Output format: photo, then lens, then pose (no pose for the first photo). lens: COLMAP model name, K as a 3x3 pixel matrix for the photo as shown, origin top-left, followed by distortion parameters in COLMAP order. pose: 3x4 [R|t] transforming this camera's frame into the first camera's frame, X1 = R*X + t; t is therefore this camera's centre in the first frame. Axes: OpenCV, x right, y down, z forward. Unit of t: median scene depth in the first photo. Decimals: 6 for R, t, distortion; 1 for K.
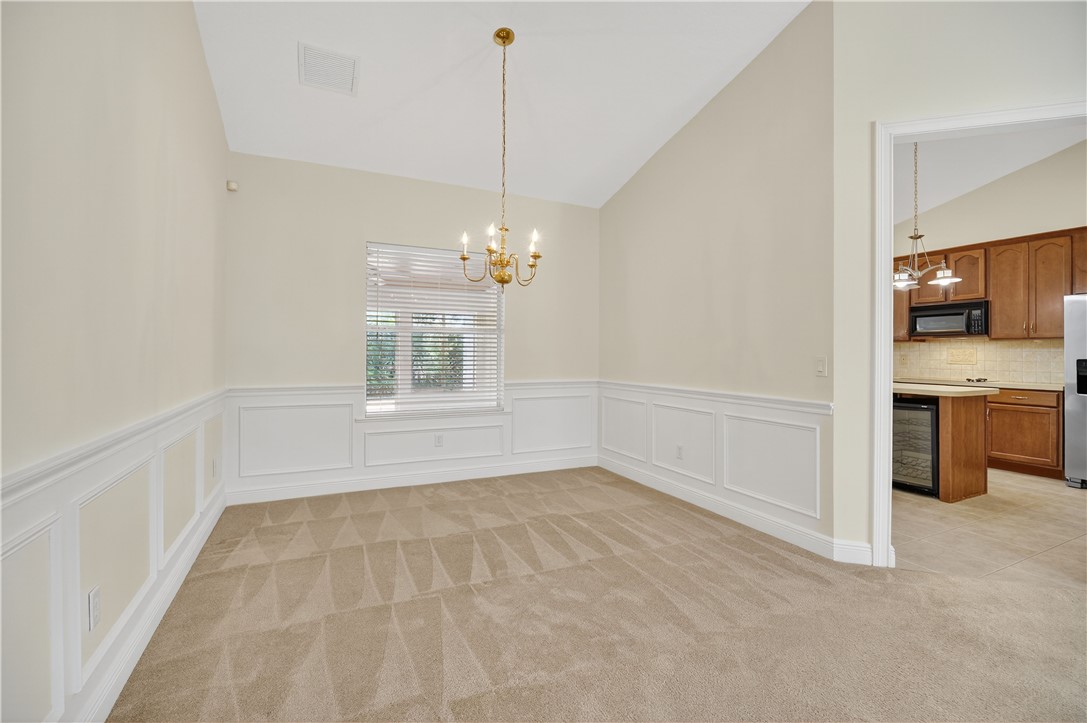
lens RADIAL K [[478.8, 0, 540.0], [0, 478.8, 351.8], [0, 0, 1]] dist [-0.012346, -0.000986]
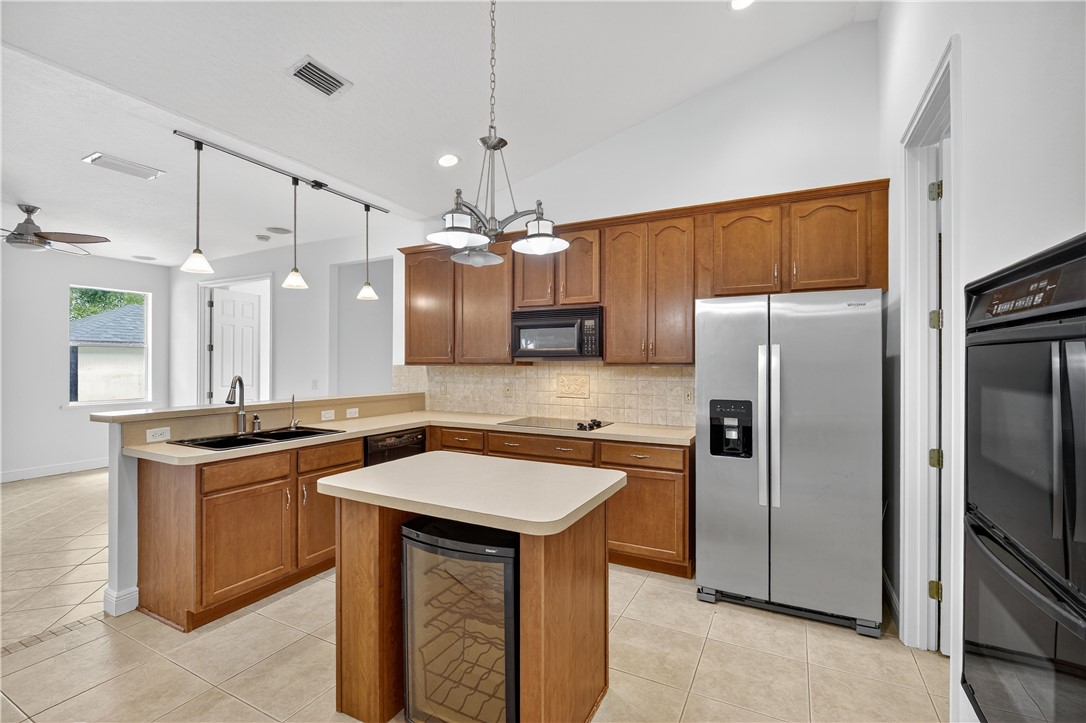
lens RADIAL K [[478.4, 0, 546.9], [0, 478.4, 364.7], [0, 0, 1]] dist [-0.012346, -0.000986]
pose [[0.787565, 0.000978, 0.616230, 0.487582], [-0.002428, 0.999996, 0.001516, -0.027259], [-0.616226, -0.002690, 0.787564, 0.537658]]
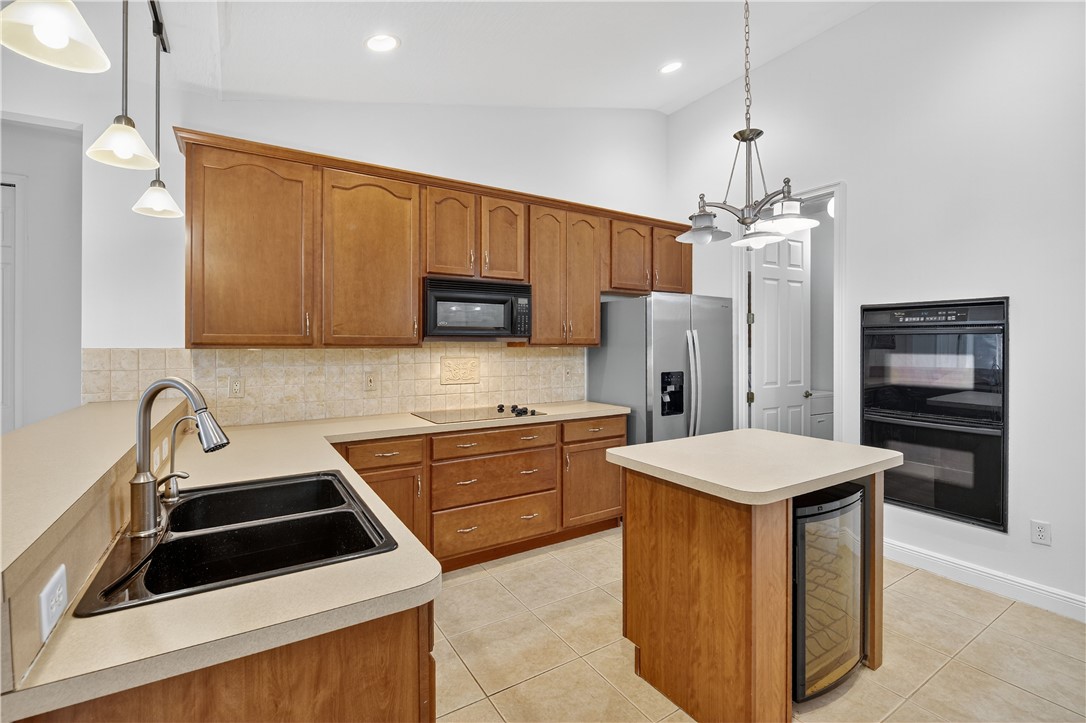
lens RADIAL K [[478.4, 0, 550.5], [0, 478.4, 351.2], [0, 0, 1]] dist [-0.012346, -0.000986]
pose [[-0.137817, -0.010090, 0.990406, 0.307089], [0.002784, 0.999940, 0.010575, -0.025567], [-0.990454, 0.004215, -0.137781, 1.113438]]
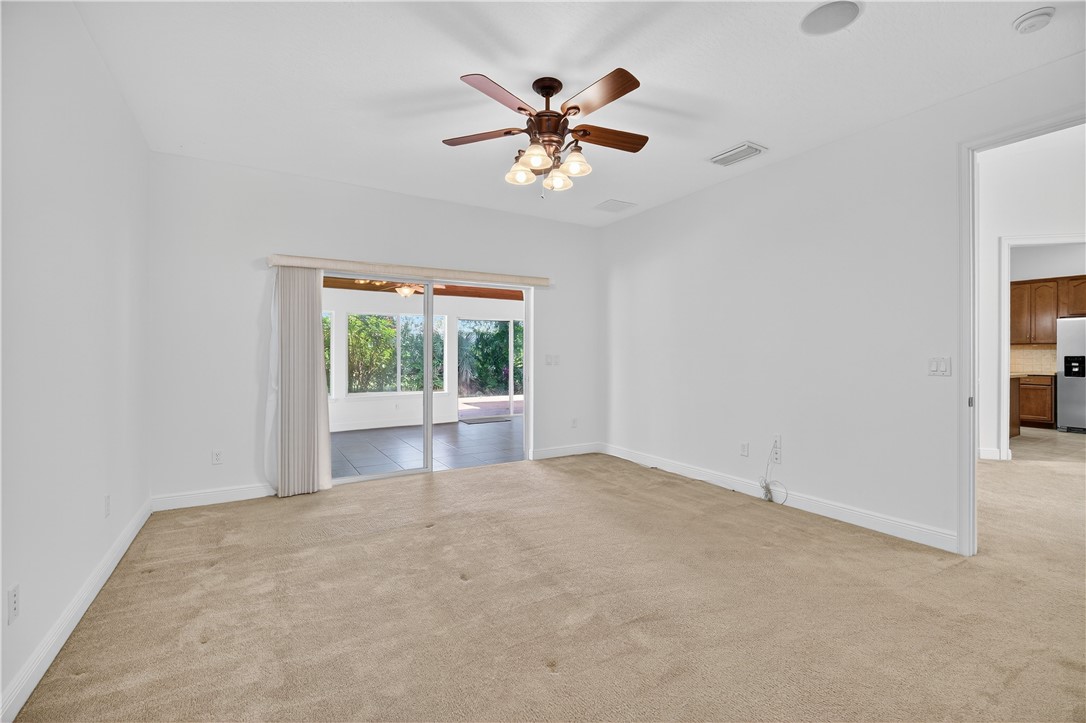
lens RADIAL K [[478.4, 0, 541.9], [0, 478.4, 346.4], [0, 0, 1]] dist [-0.012346, -0.000986]
pose [[0.994961, 0.005168, 0.100132, -0.771093], [-0.004653, 0.999975, -0.005370, -0.002694], [-0.100158, 0.004877, 0.994960, -0.425182]]
